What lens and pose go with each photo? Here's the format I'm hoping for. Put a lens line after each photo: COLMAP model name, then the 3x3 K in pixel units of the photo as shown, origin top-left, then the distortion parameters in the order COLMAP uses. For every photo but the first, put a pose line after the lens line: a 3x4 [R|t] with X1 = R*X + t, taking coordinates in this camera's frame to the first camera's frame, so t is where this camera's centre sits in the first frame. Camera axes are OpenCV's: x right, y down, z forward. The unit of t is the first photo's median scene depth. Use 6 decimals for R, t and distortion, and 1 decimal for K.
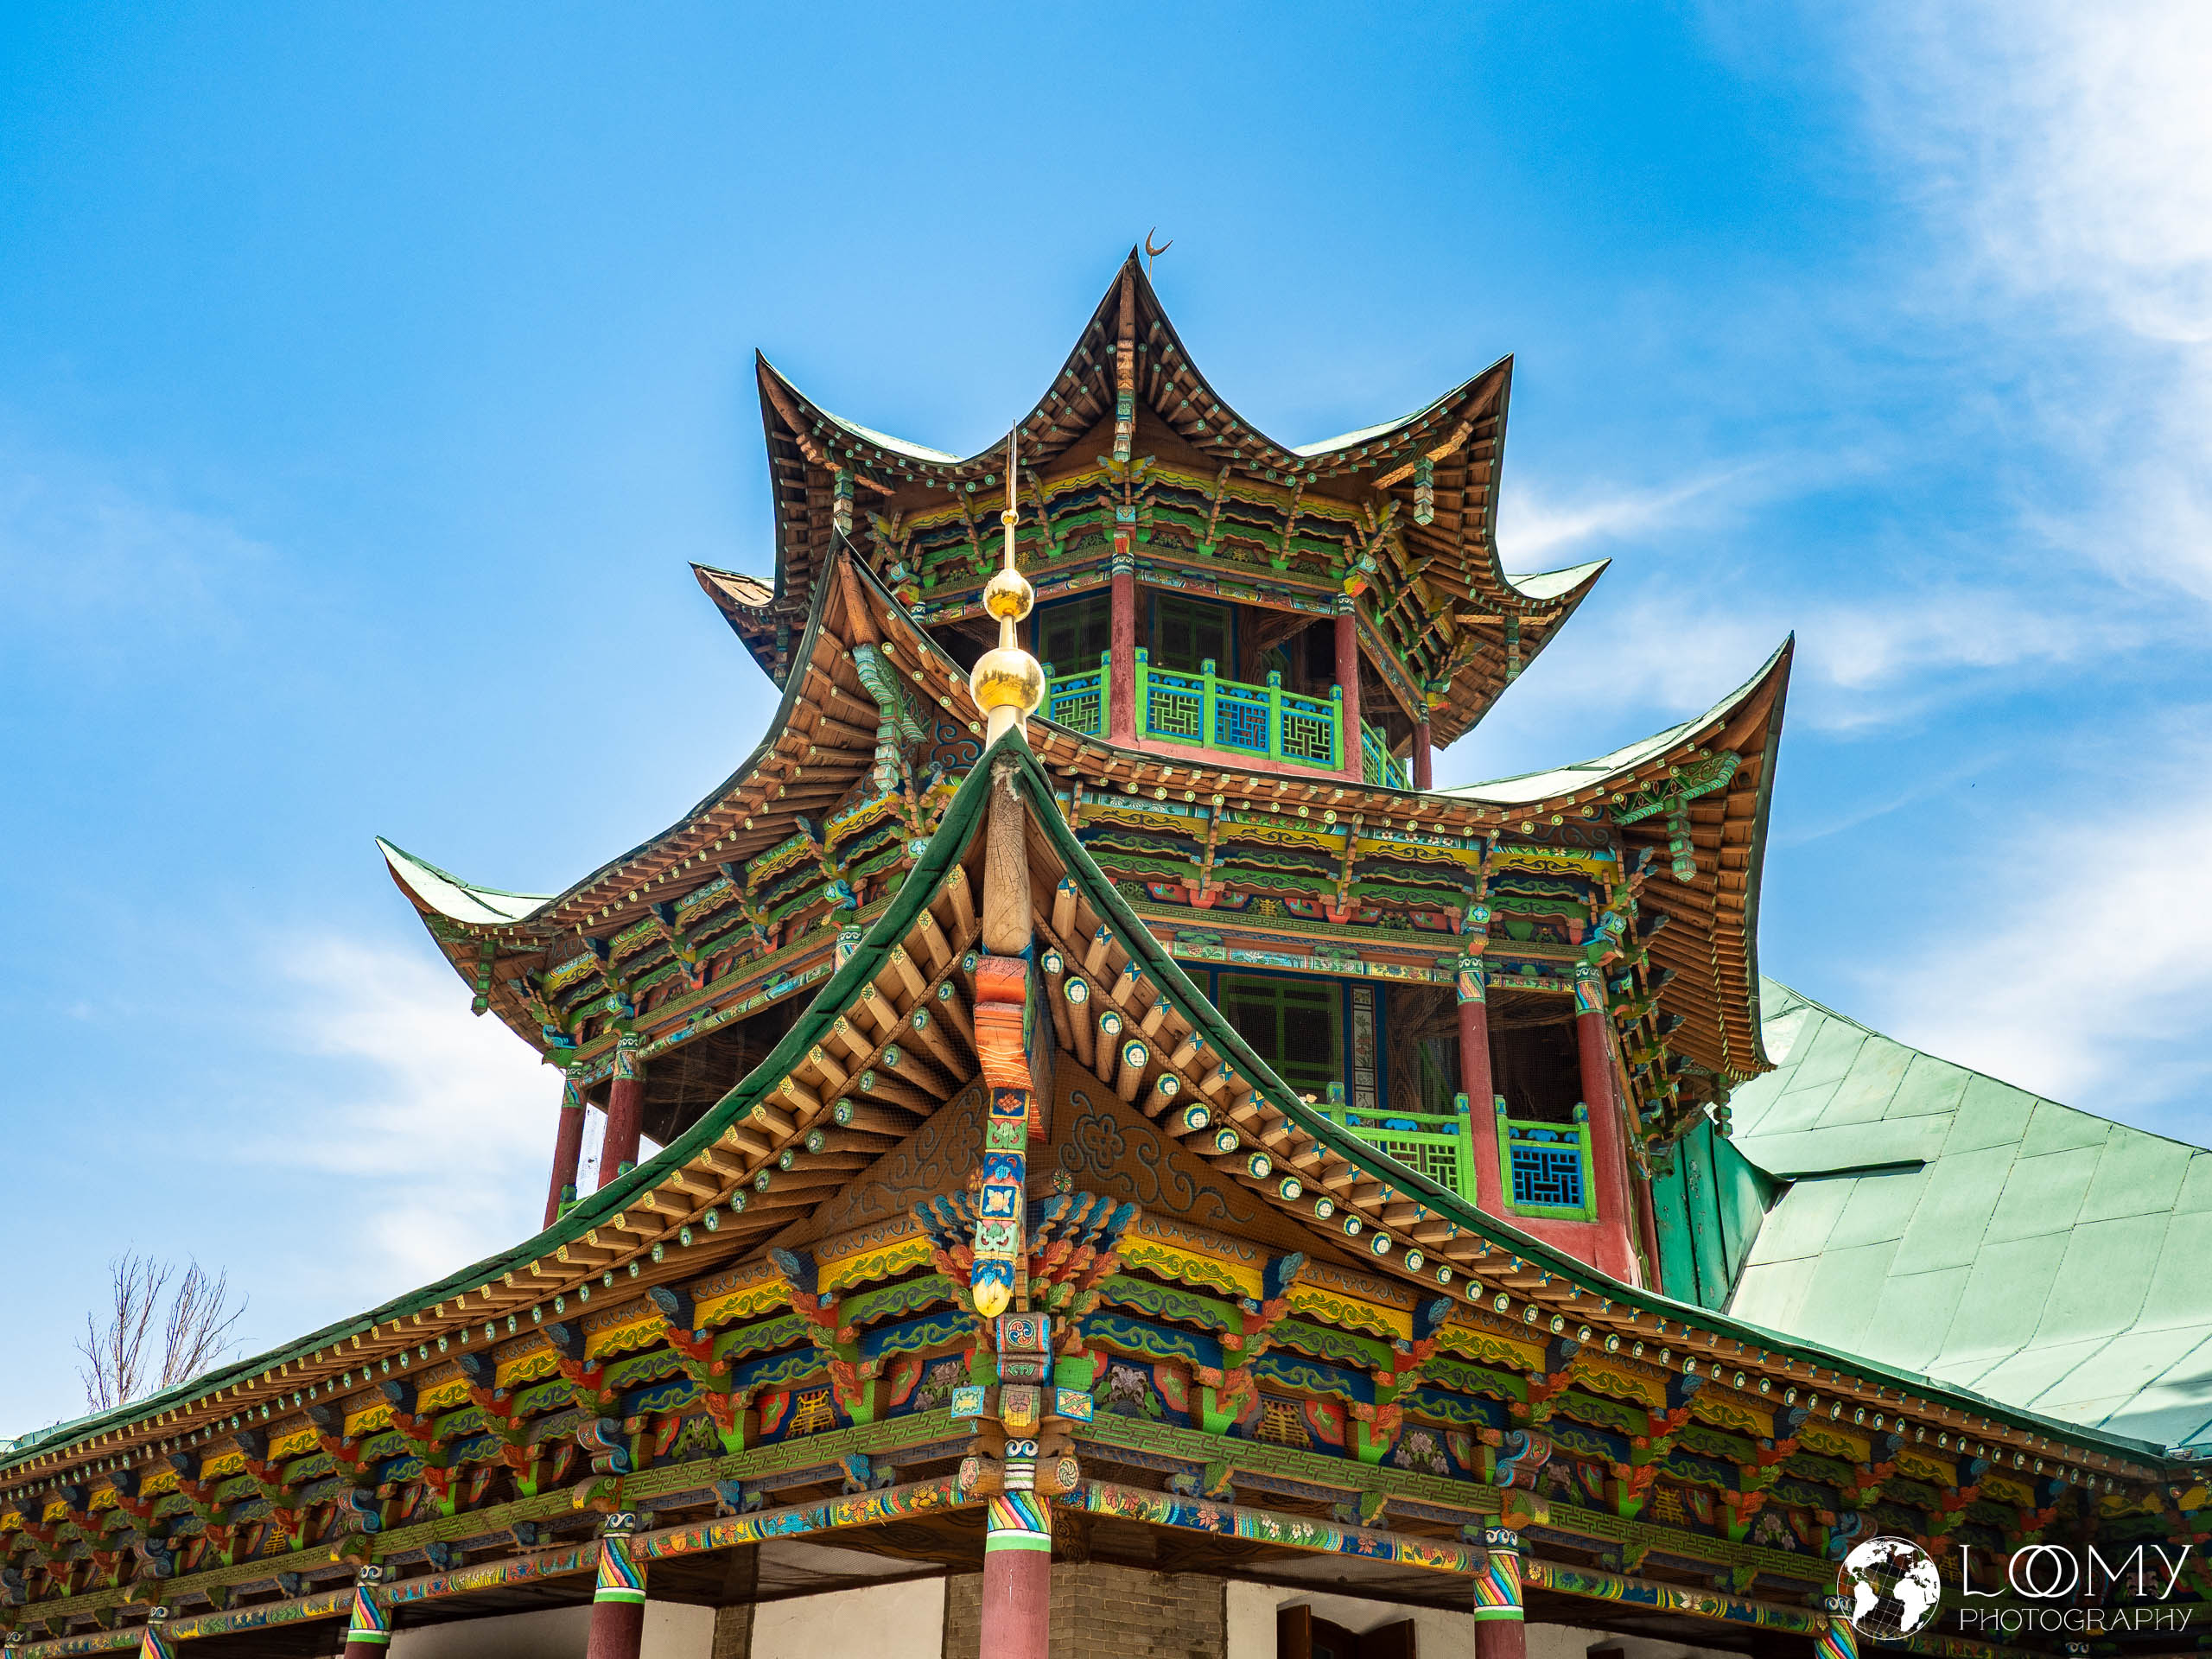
lens RADIAL K [[2107.3, 0, 1106.0], [0, 2107.3, 829.5], [0, 0, 1]] dist [-0.009784, 0.000155]
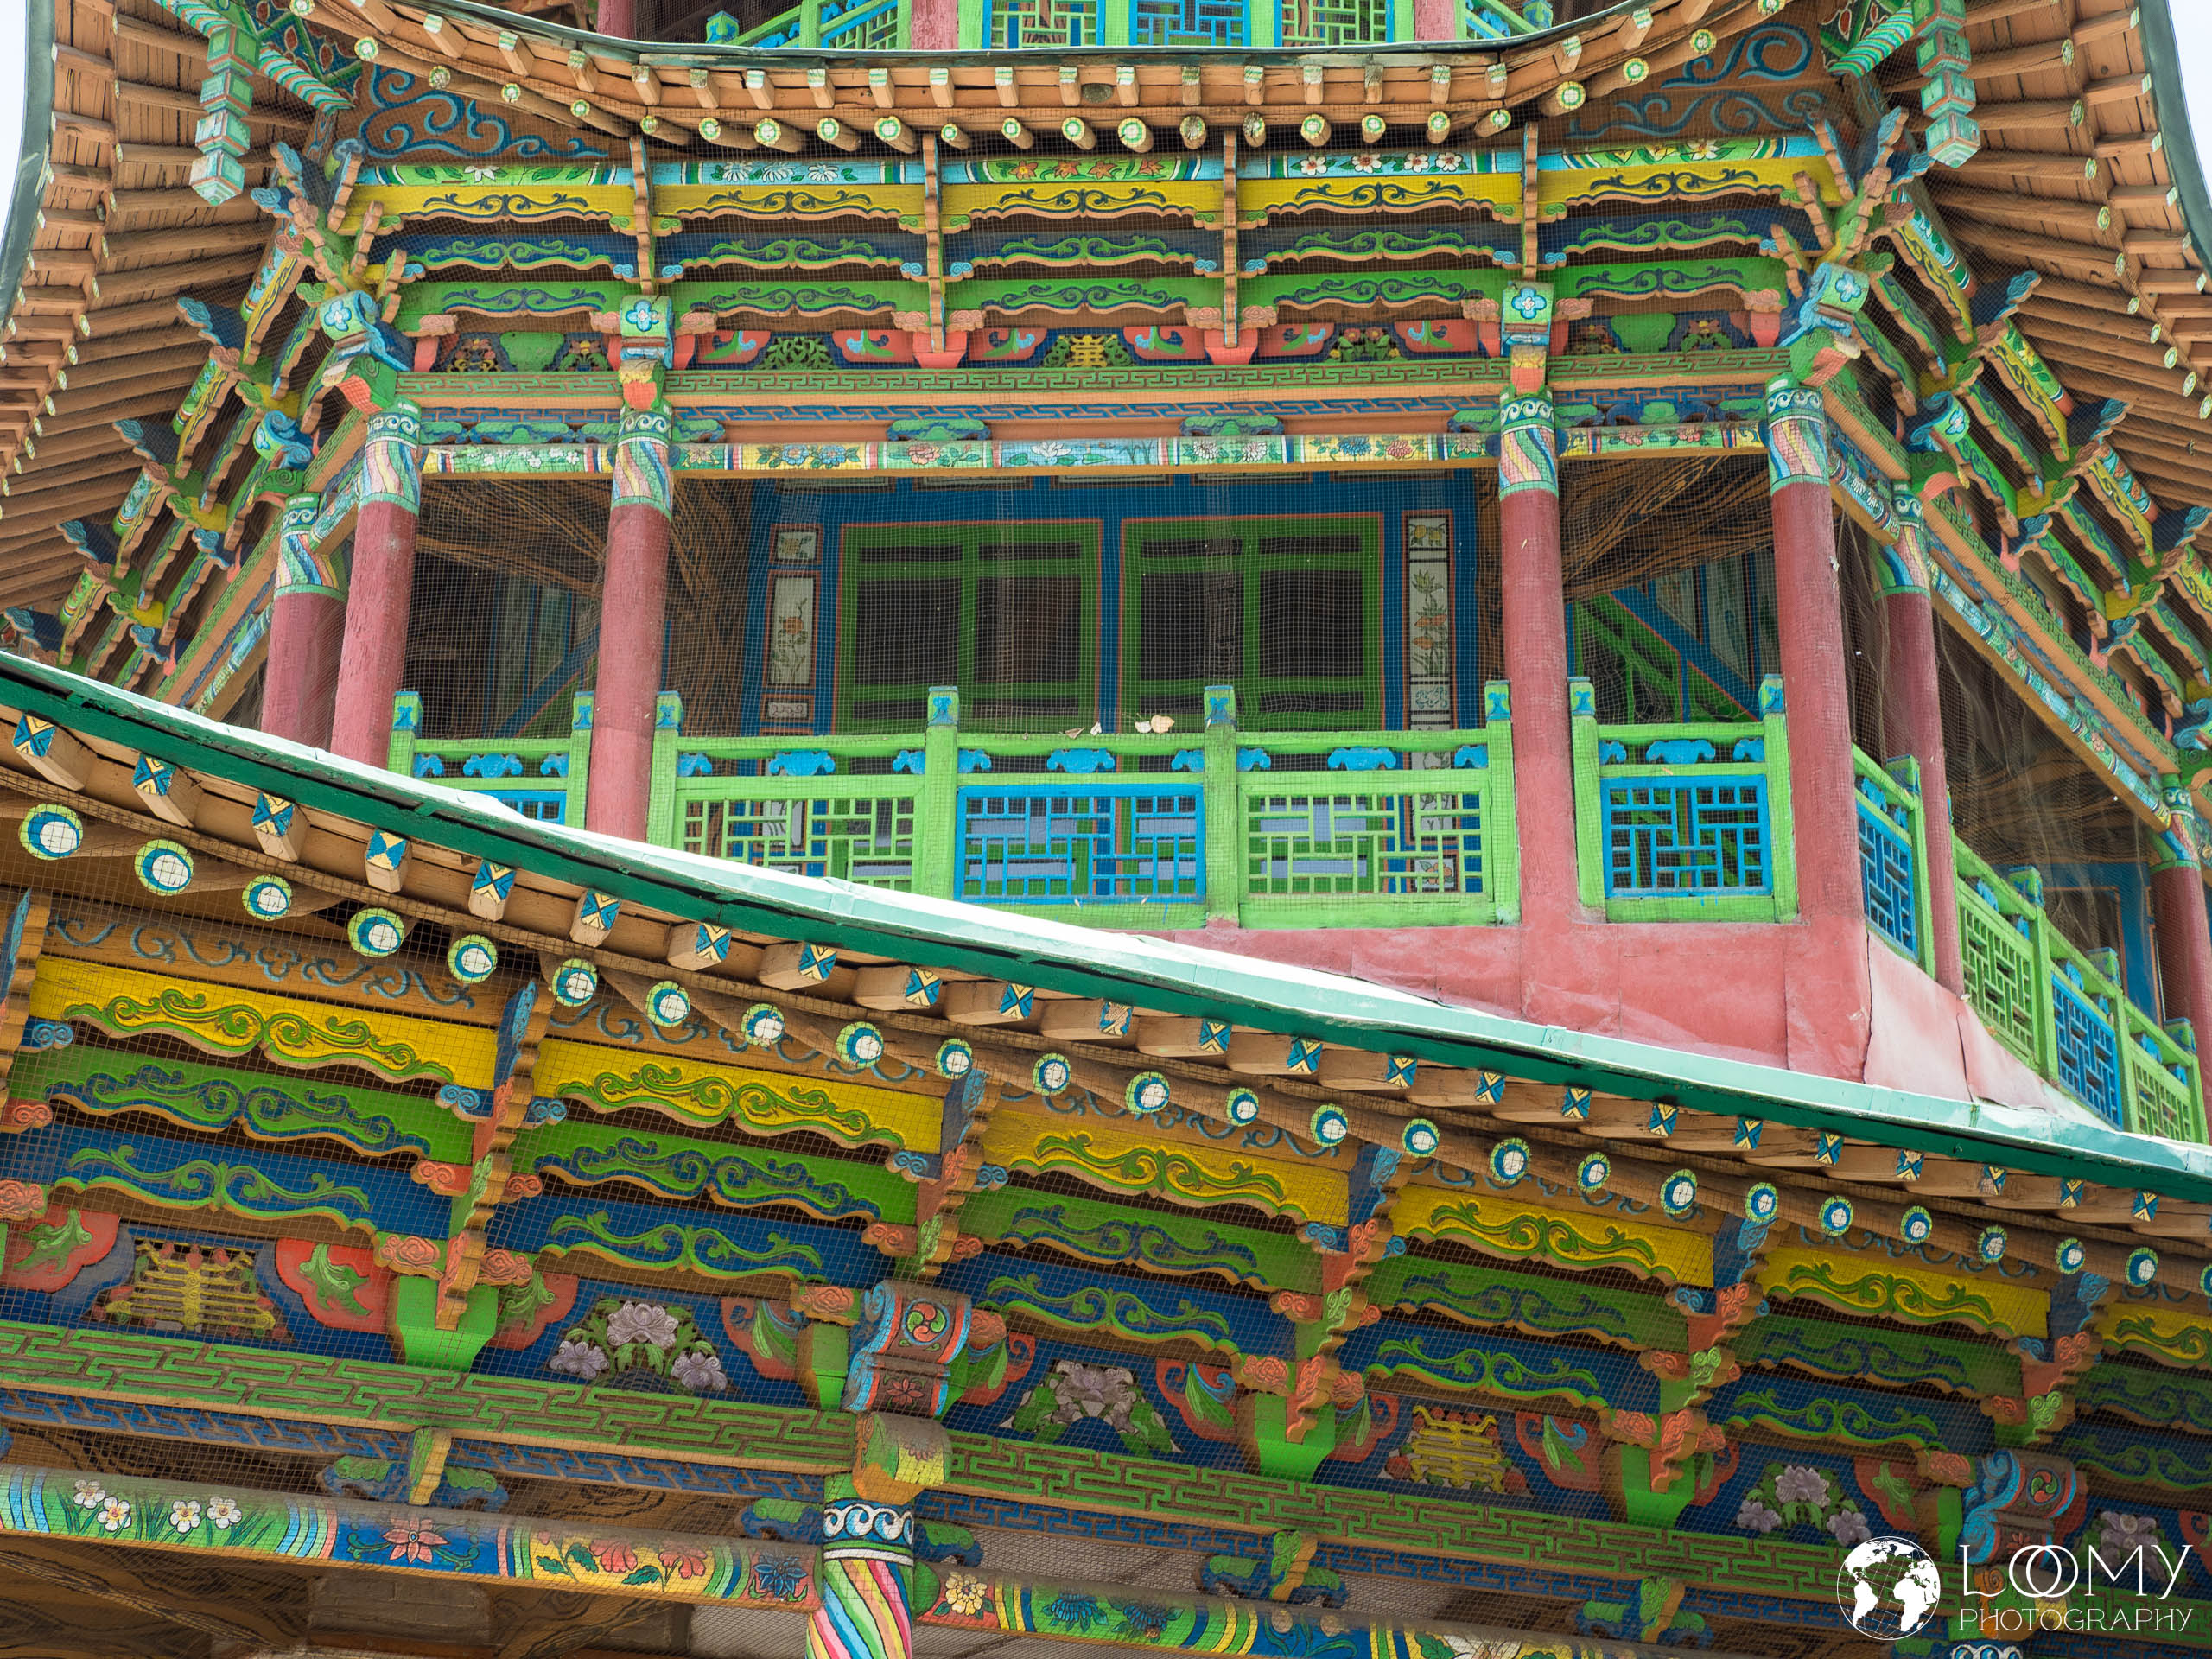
lens RADIAL K [[3736.0, 0, 1106.0], [0, 3736.0, 829.5], [0, 0, 1]] dist [0.006627, 0.059589]
pose [[0.965573, -0.106298, -0.237423, 0.276970], [0.124698, 0.990139, 0.063833, 0.092751], [0.228297, -0.091241, 0.969307, 0.163567]]
